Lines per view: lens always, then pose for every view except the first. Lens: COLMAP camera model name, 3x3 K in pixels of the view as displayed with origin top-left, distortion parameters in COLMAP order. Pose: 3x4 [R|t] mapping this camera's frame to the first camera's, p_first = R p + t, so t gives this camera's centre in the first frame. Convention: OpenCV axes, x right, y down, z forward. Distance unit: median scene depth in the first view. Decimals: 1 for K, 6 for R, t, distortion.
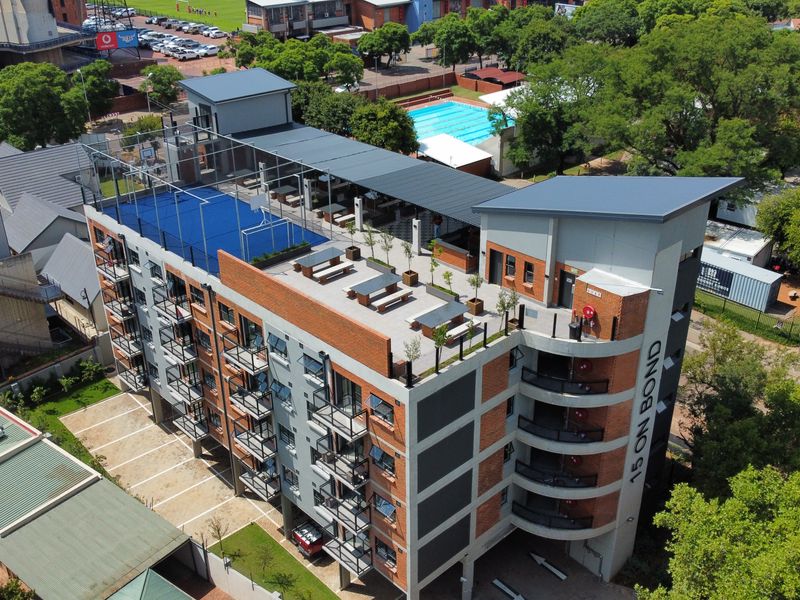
lens RADIAL K [[799.7, 0, 400.0], [0, 799.7, 300.0], [0, 0, 1]] dist [-0.007642, -0.011892]
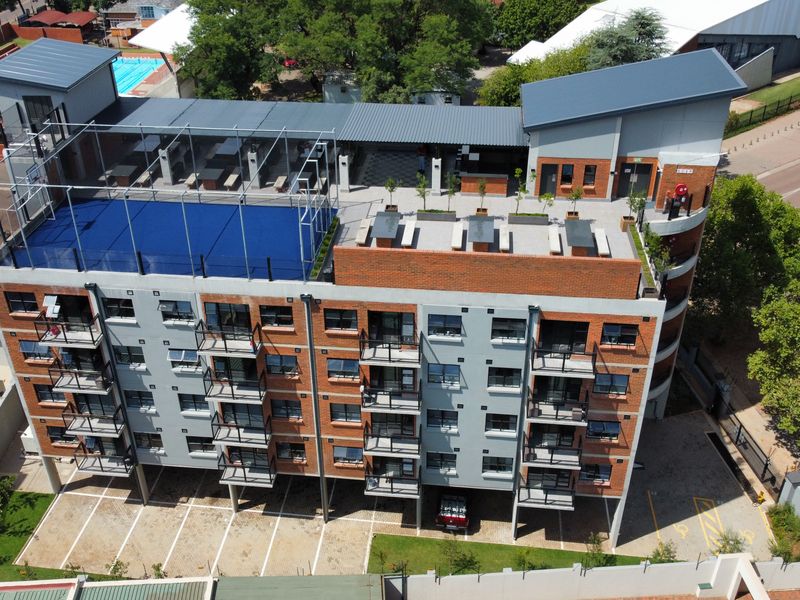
lens RADIAL K [[799.7, 0, 400.0], [0, 799.7, 300.0], [0, 0, 1]] dist [-0.007642, -0.011892]
pose [[0.763996, -0.345712, 0.544788, -0.633125], [0.296078, 0.938040, 0.180050, -0.137480], [-0.573278, 0.023742, 0.819017, 0.273125]]
